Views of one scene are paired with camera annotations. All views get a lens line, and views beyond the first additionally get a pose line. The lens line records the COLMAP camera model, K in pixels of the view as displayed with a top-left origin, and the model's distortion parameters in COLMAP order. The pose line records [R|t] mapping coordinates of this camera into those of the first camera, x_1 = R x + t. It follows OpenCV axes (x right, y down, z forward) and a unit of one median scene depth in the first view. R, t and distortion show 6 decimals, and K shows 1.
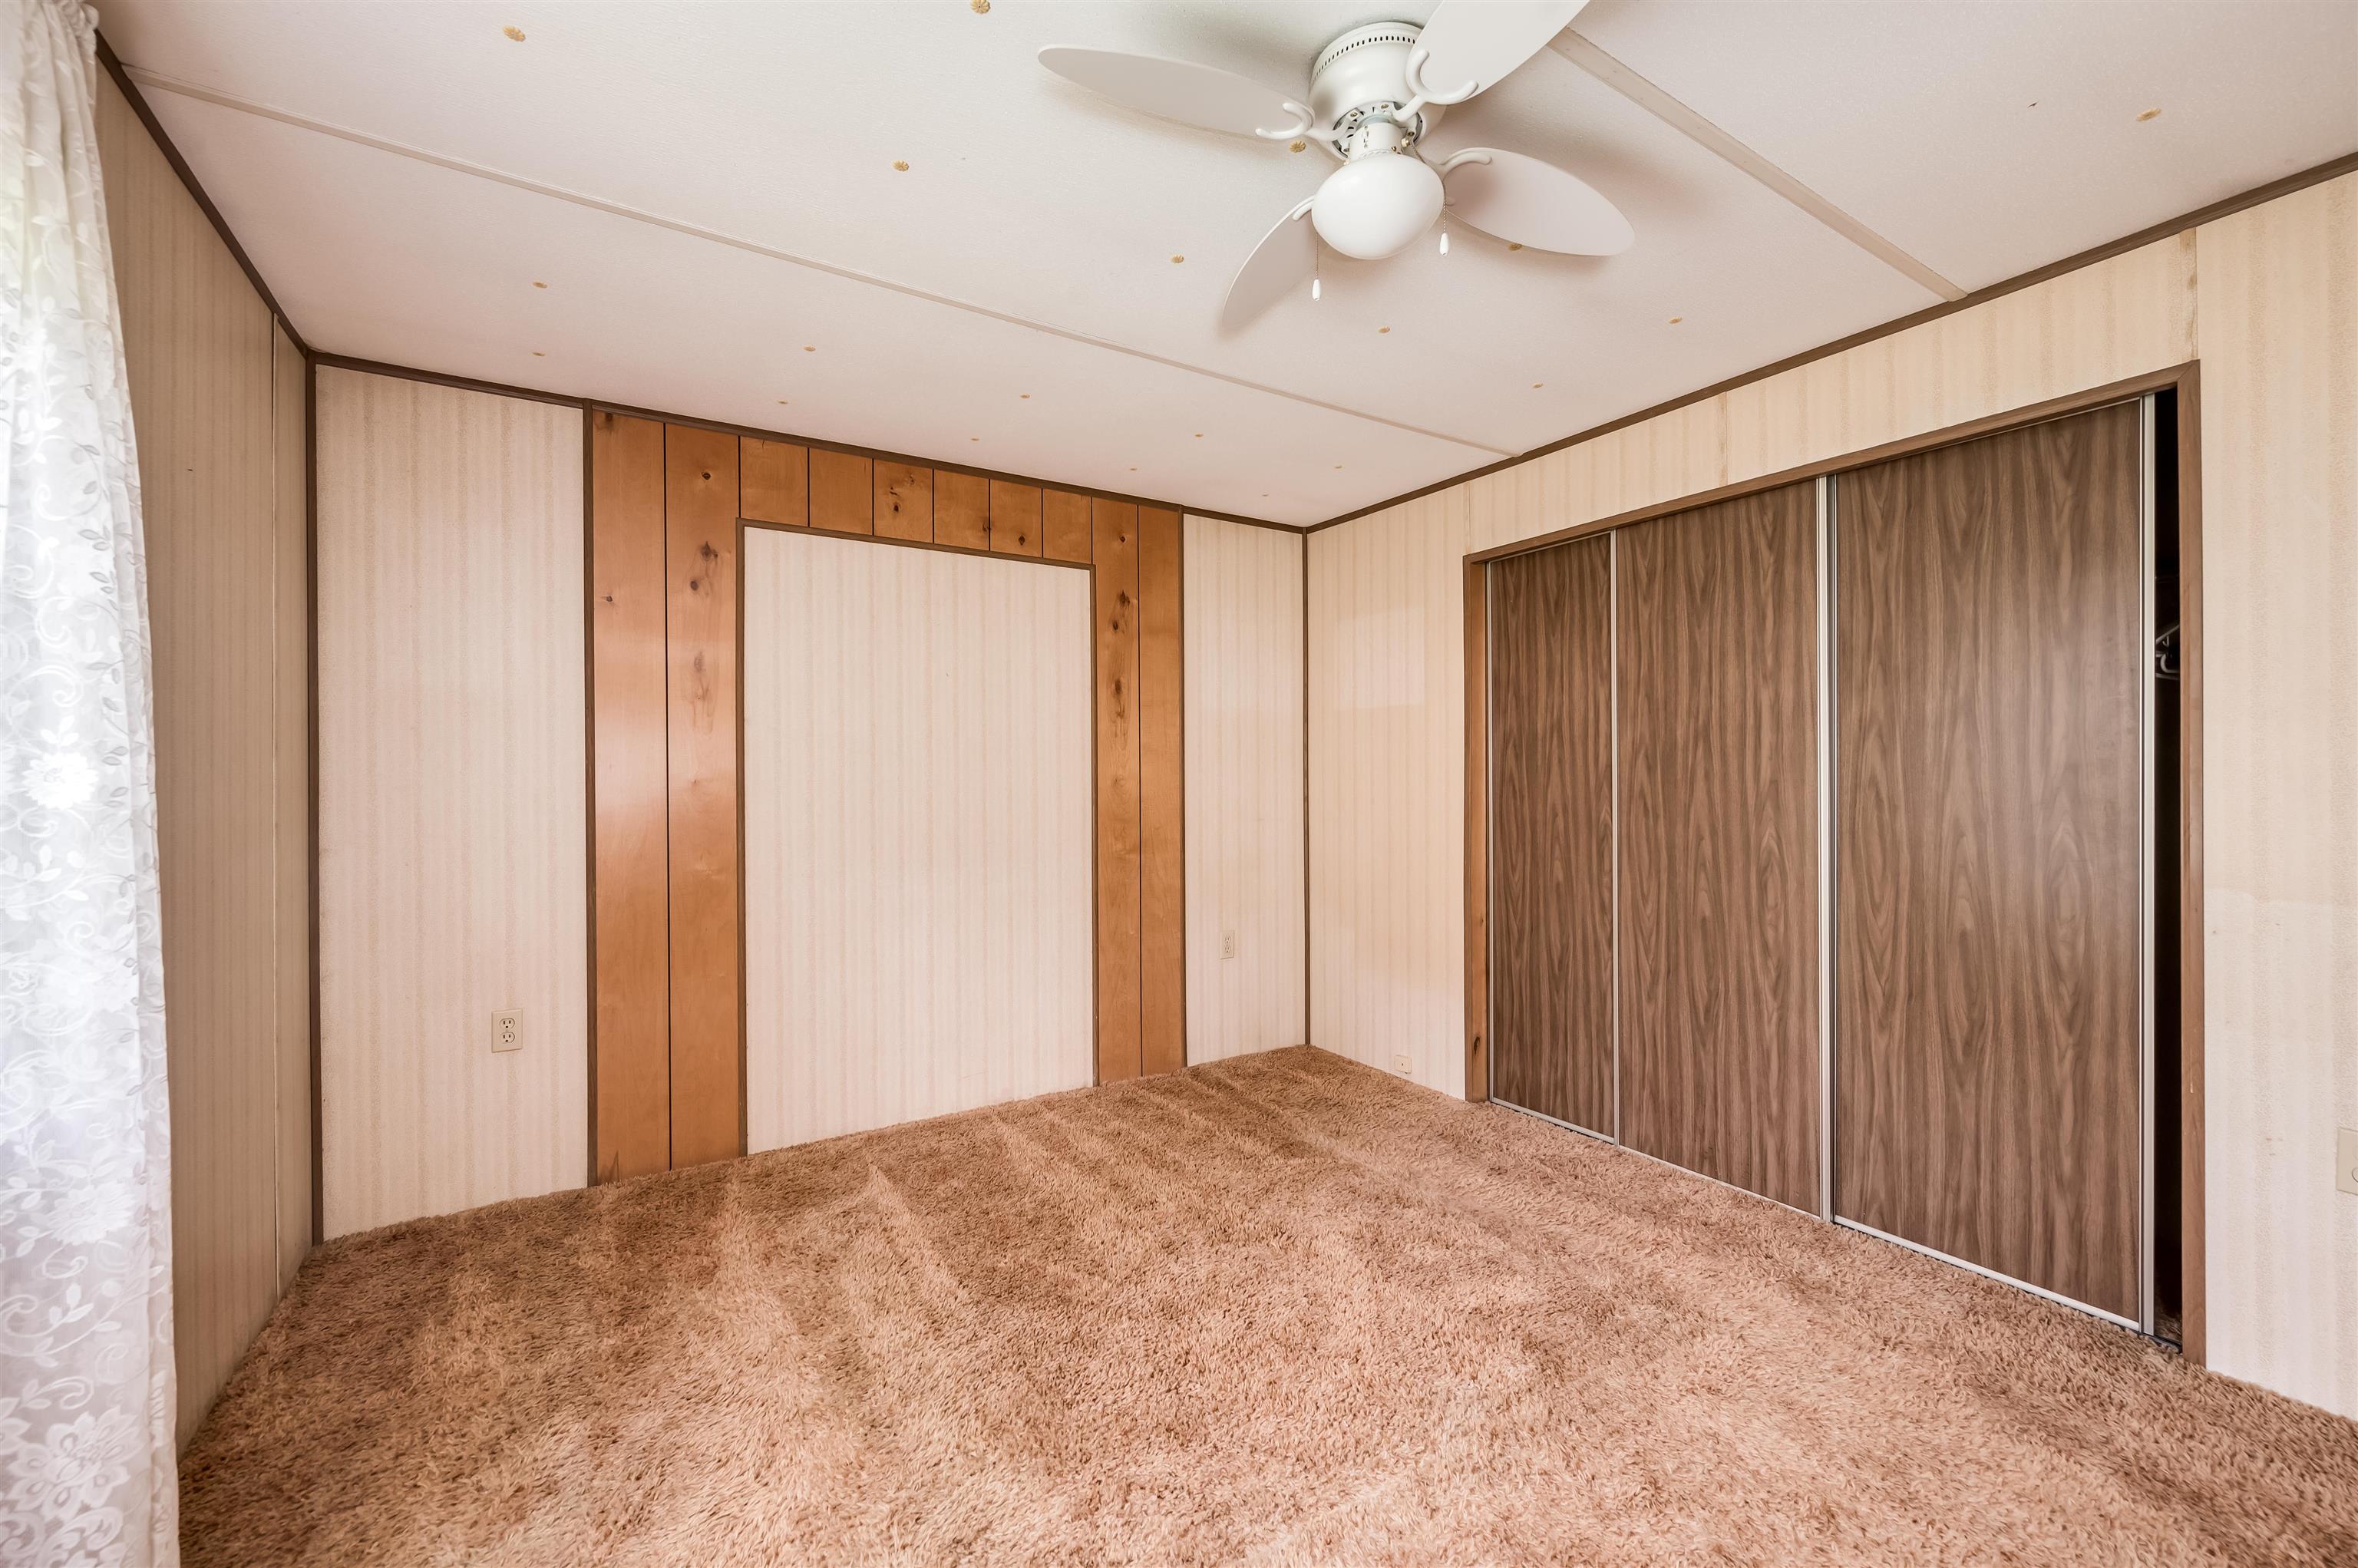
lens RADIAL K [[934.4, 0, 1179.0], [0, 934.4, 784.0], [0, 0, 1]] dist [-0.000656, -0.000024]
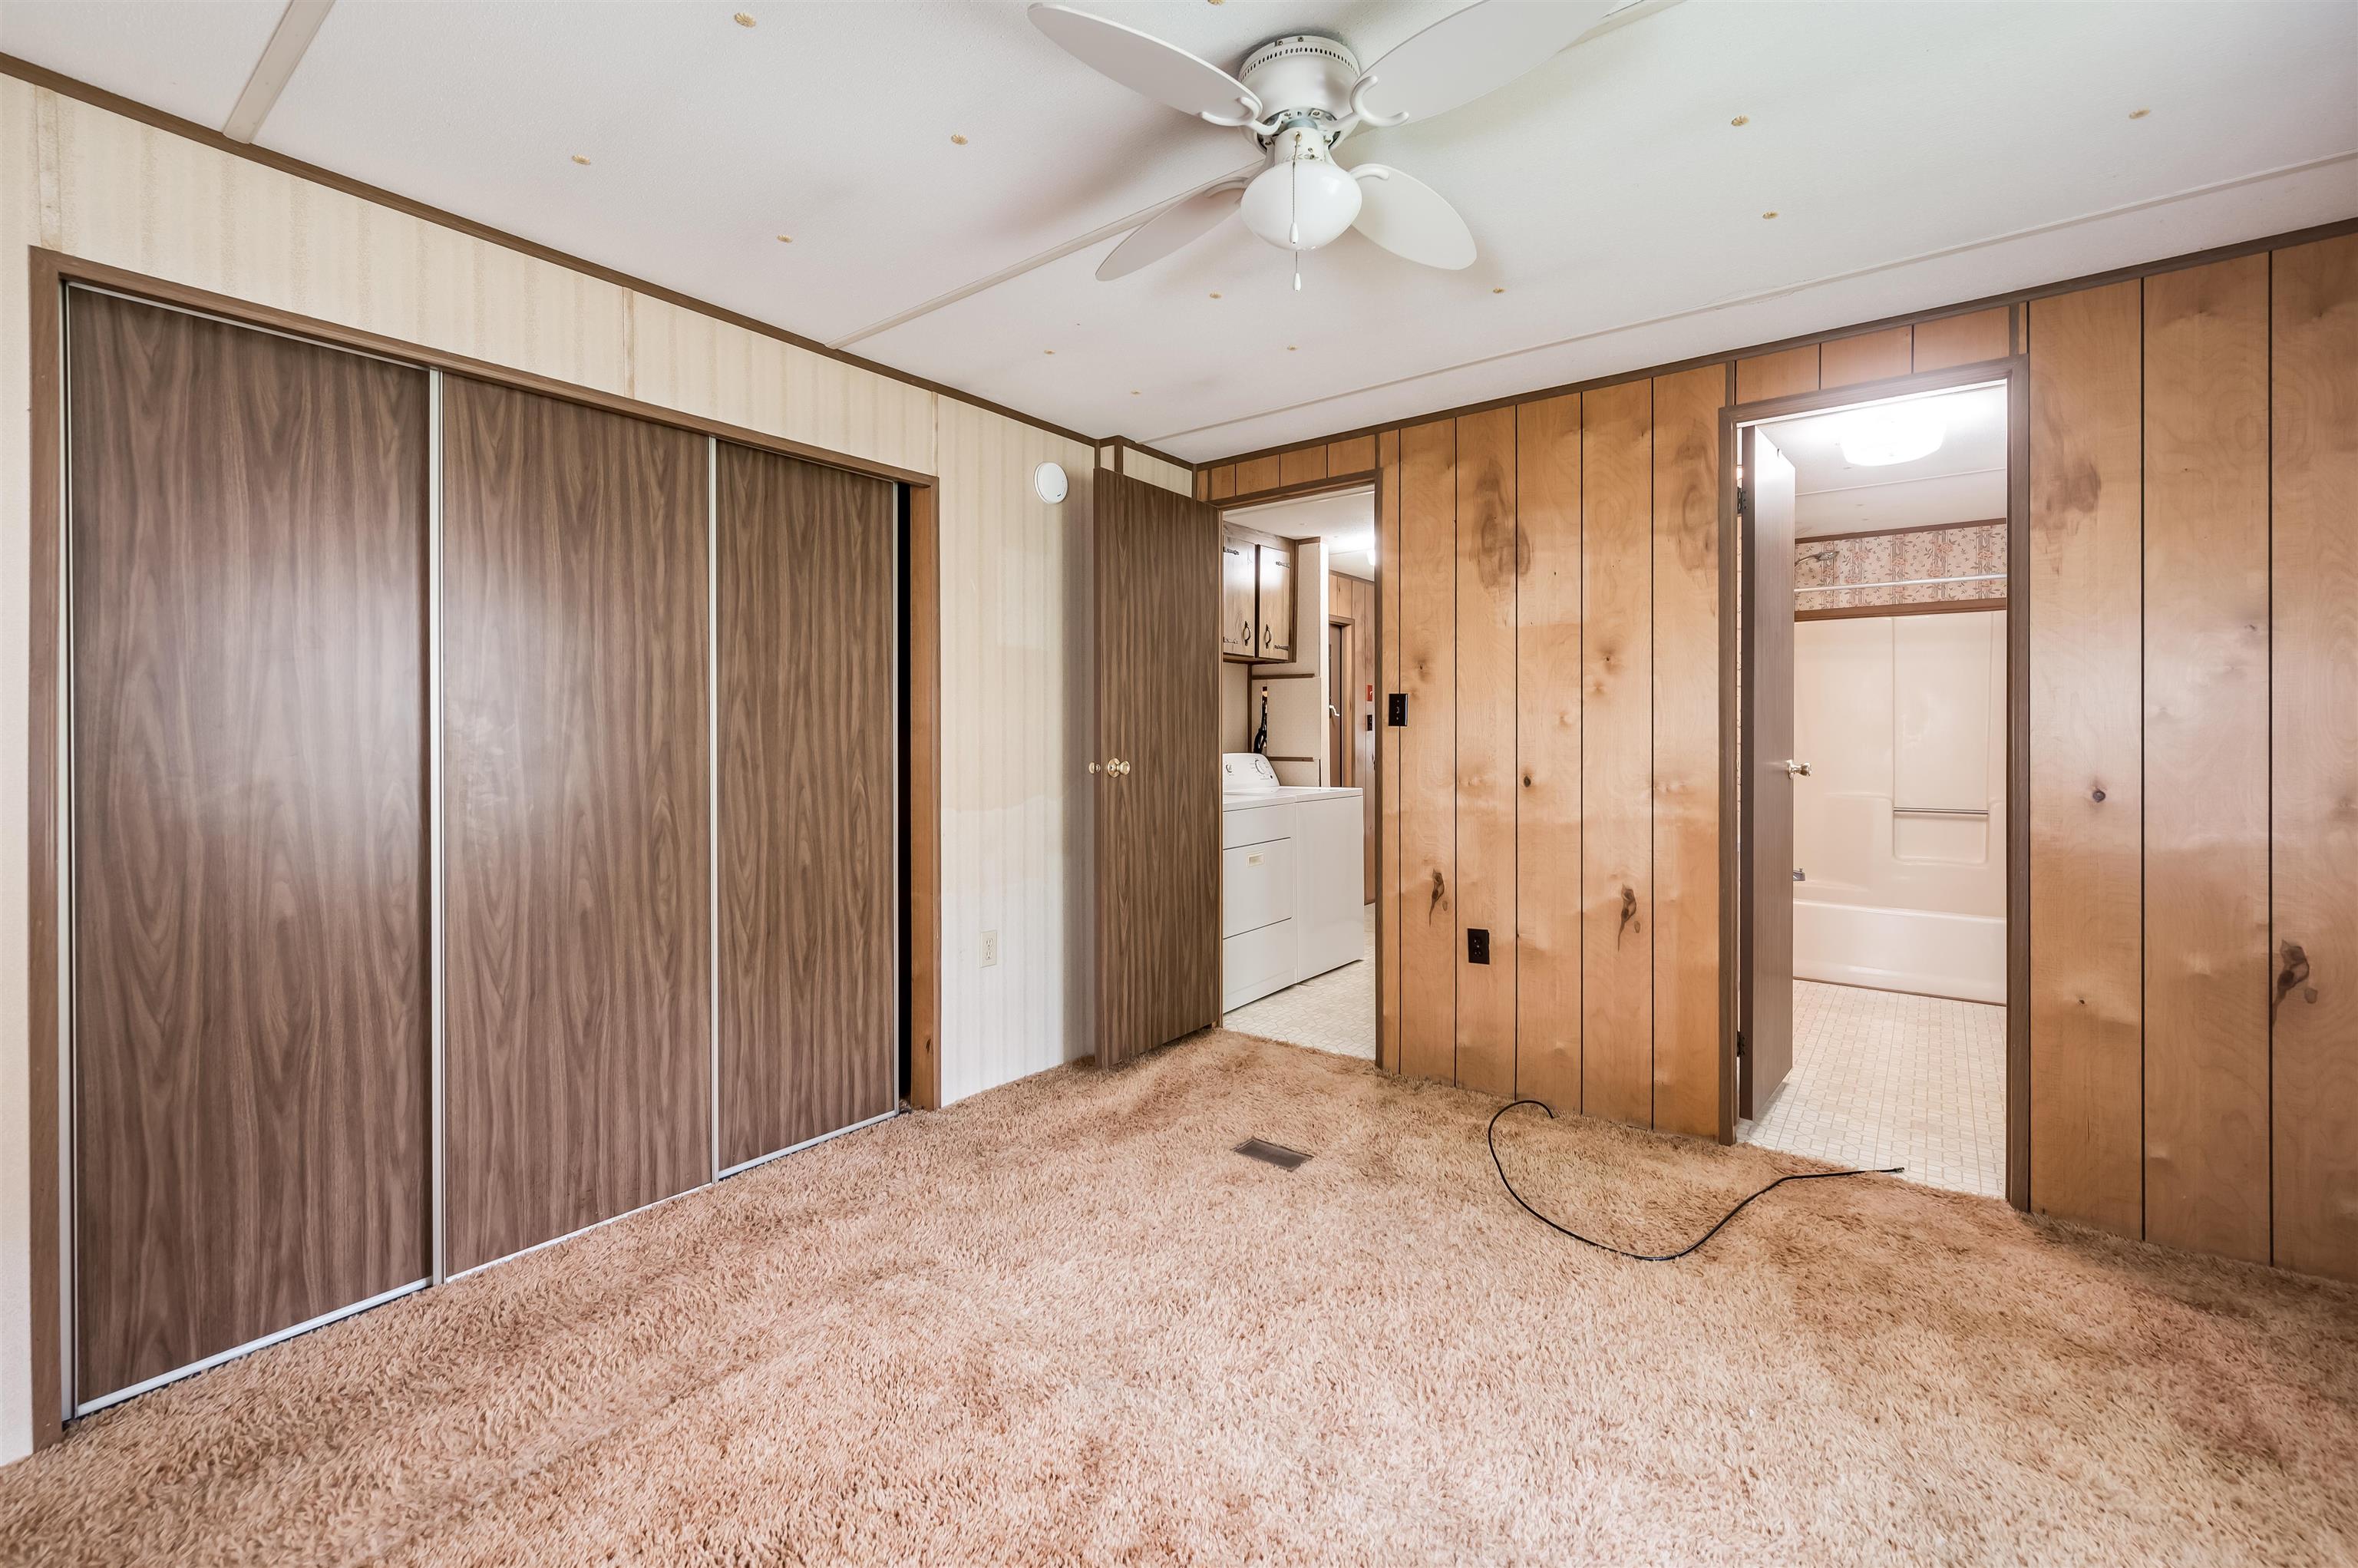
lens RADIAL K [[1175.2, 0, 1205.4], [0, 1175.2, 720.4], [0, 0, 1]] dist [0.002774, 0.000347]
pose [[-0.446708, 0.006412, 0.894657, -0.532267], [-0.003804, 0.999952, -0.009066, -0.013778], [-0.894672, -0.007453, -0.446662, 0.870448]]
